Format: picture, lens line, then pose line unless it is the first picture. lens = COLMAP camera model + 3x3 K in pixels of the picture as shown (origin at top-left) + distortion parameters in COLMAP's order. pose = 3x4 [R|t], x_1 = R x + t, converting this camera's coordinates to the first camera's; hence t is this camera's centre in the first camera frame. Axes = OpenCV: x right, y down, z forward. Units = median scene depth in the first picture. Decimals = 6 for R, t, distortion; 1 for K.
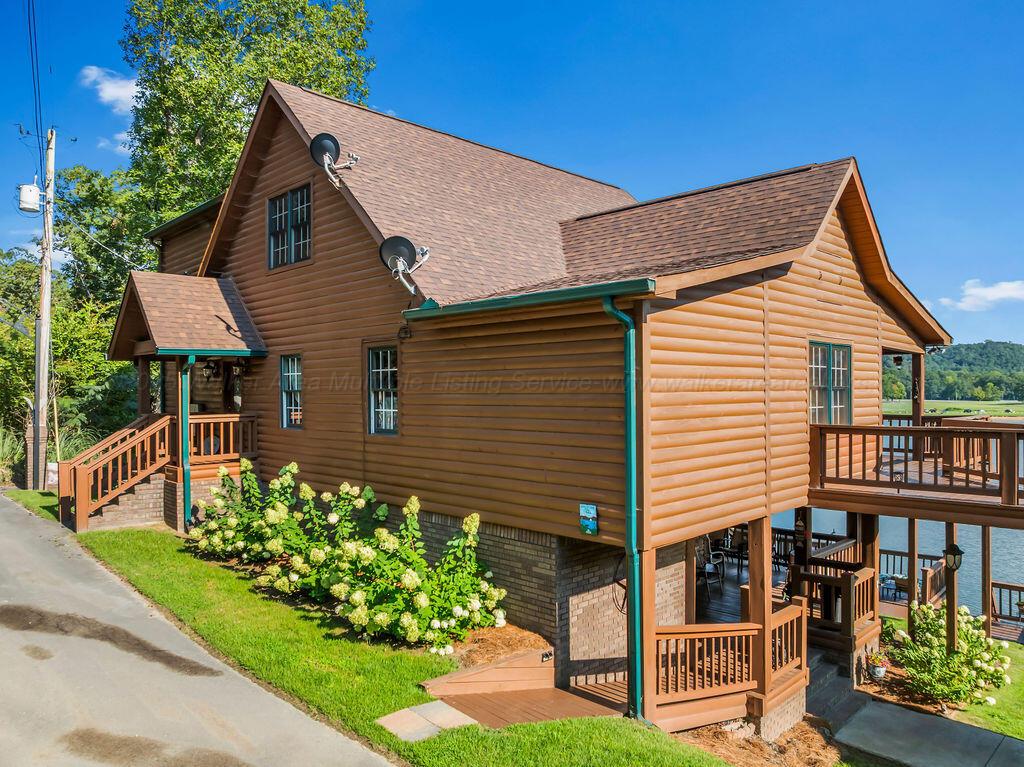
lens RADIAL K [[727.0, 0, 510.2], [0, 727.0, 385.5], [0, 0, 1]] dist [-0.028680, -0.006053]
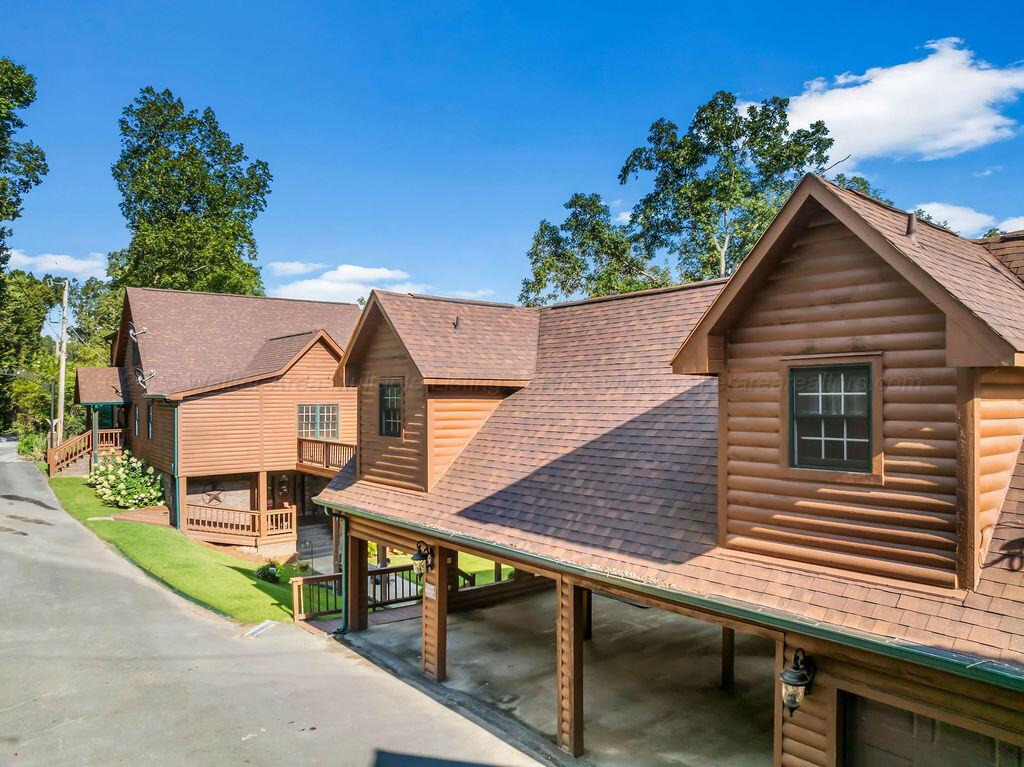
lens RADIAL K [[727.0, 0, 513.4], [0, 727.0, 385.6], [0, 0, 1]] dist [-0.028680, -0.006053]
pose [[0.990413, 0.001535, -0.138130, 1.246858], [-0.002156, 0.999988, -0.004343, -0.097676], [0.138122, 0.004599, 0.990405, -1.164862]]
